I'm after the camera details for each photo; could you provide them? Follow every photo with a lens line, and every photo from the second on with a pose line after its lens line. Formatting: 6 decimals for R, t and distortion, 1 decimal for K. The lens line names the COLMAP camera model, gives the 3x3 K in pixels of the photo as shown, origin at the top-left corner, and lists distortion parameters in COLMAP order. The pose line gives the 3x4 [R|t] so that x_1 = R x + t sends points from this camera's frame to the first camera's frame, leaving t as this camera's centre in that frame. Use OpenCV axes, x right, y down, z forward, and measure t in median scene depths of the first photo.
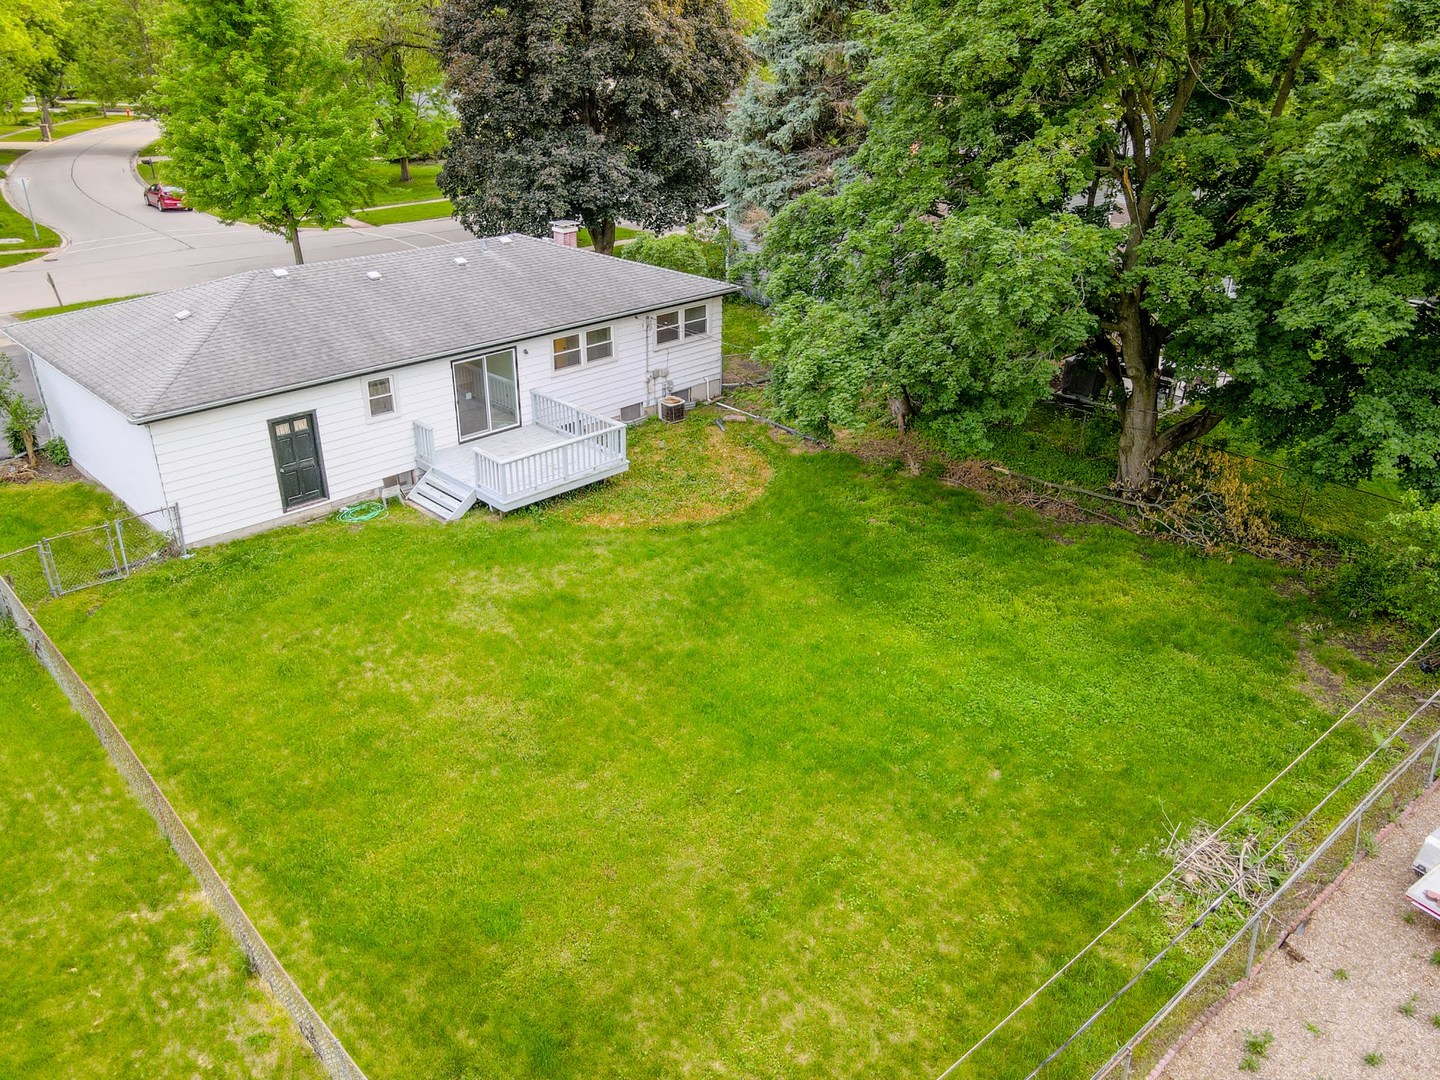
lens RADIAL K [[1063.3, 0, 693.8], [0, 1063.3, 535.1], [0, 0, 1]] dist [0.065879, 0.001212]
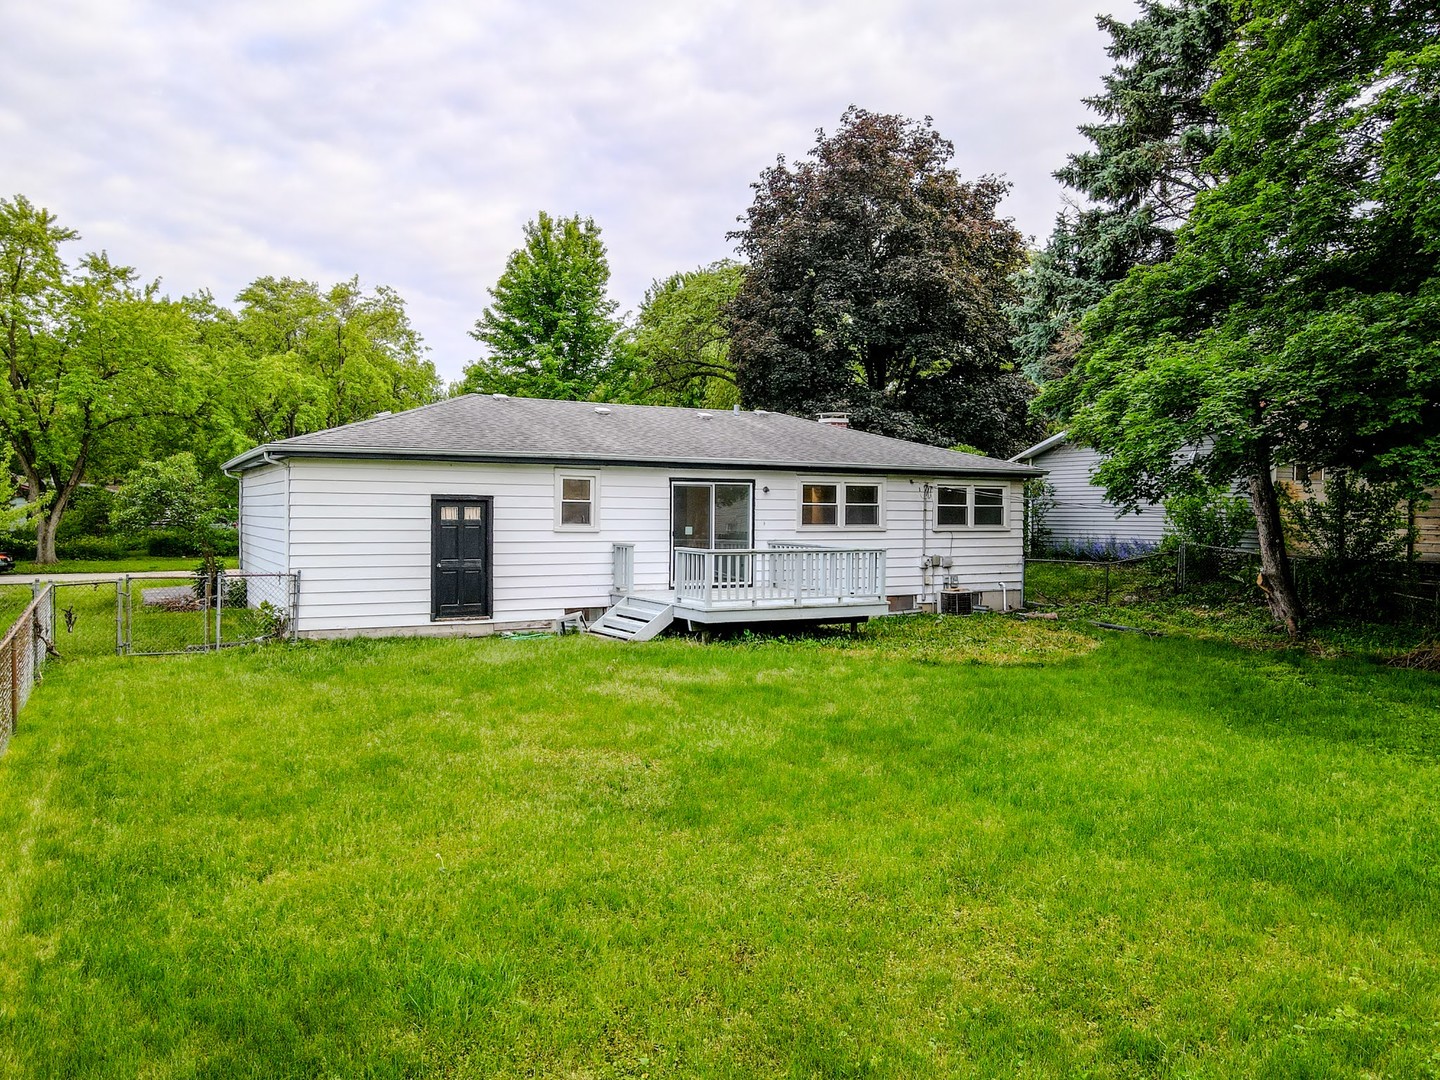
lens RADIAL K [[1066.4, 0, 720.0], [0, 1066.4, 540.0], [0, 0, 1]] dist [-0.001964, 0.034080]
pose [[0.968242, 0.006814, -0.249923, 0.007541], [-0.111295, 0.906870, -0.406448, 0.191418], [0.223878, 0.421355, 0.878828, 0.315840]]
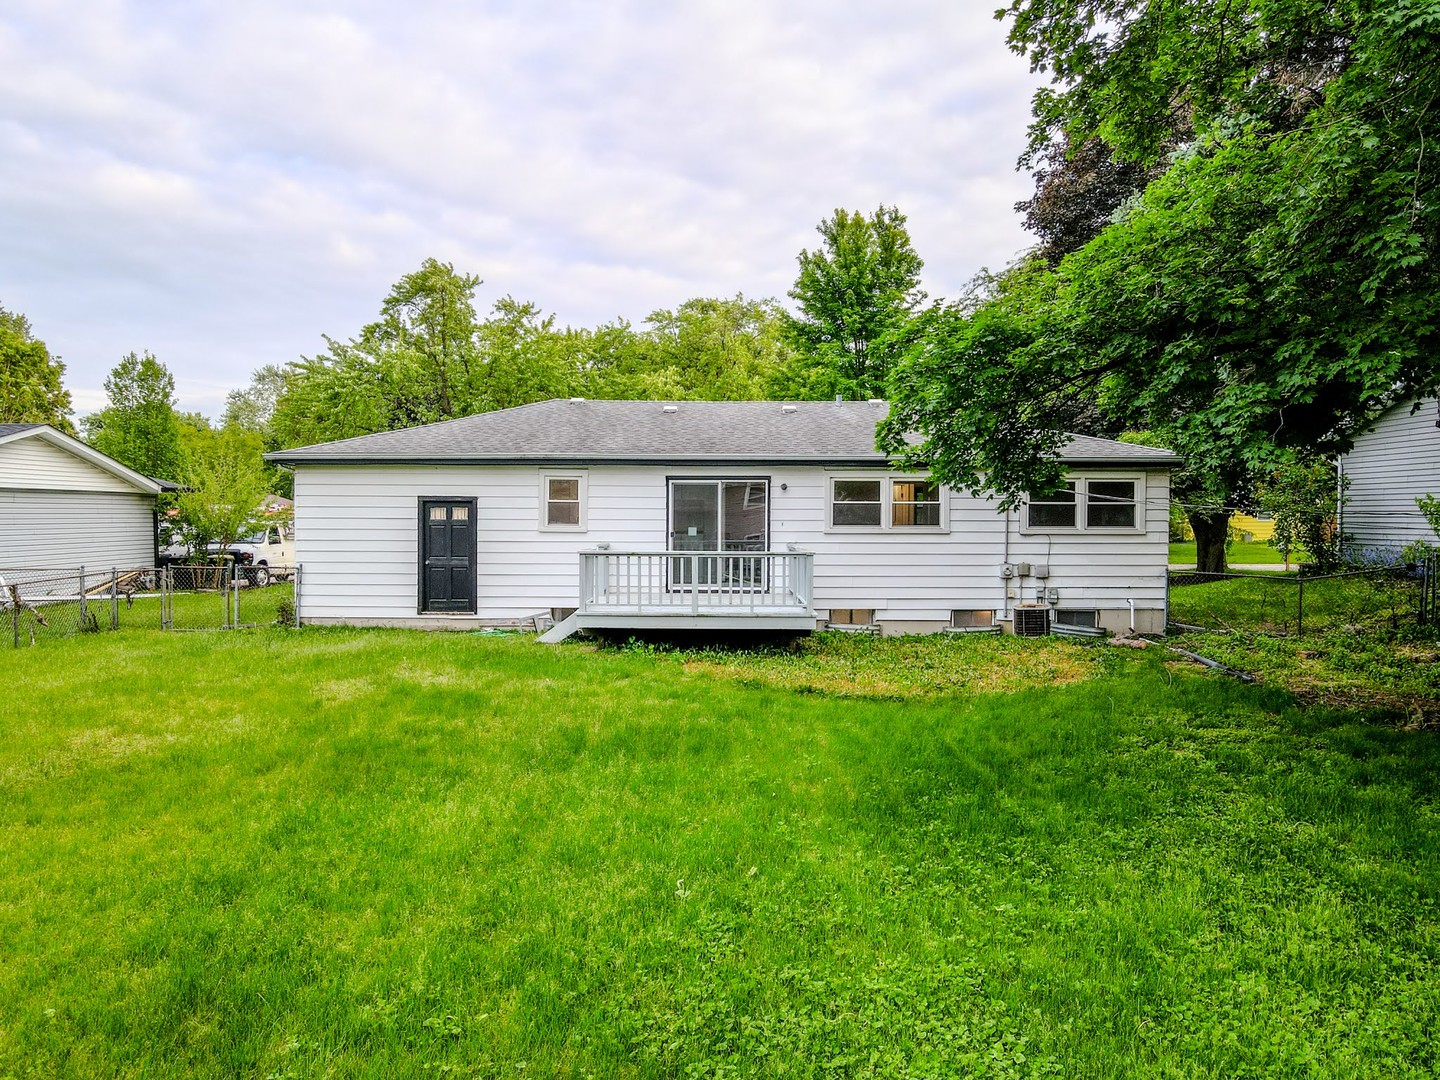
lens RADIAL K [[1066.4, 0, 720.0], [0, 1066.4, 540.0], [0, 0, 1]] dist [-0.001964, 0.034080]
pose [[0.722806, 0.013429, -0.690921, 0.315319], [-0.304631, 0.903616, -0.301127, 0.092899], [0.620283, 0.428132, 0.657230, 0.521720]]
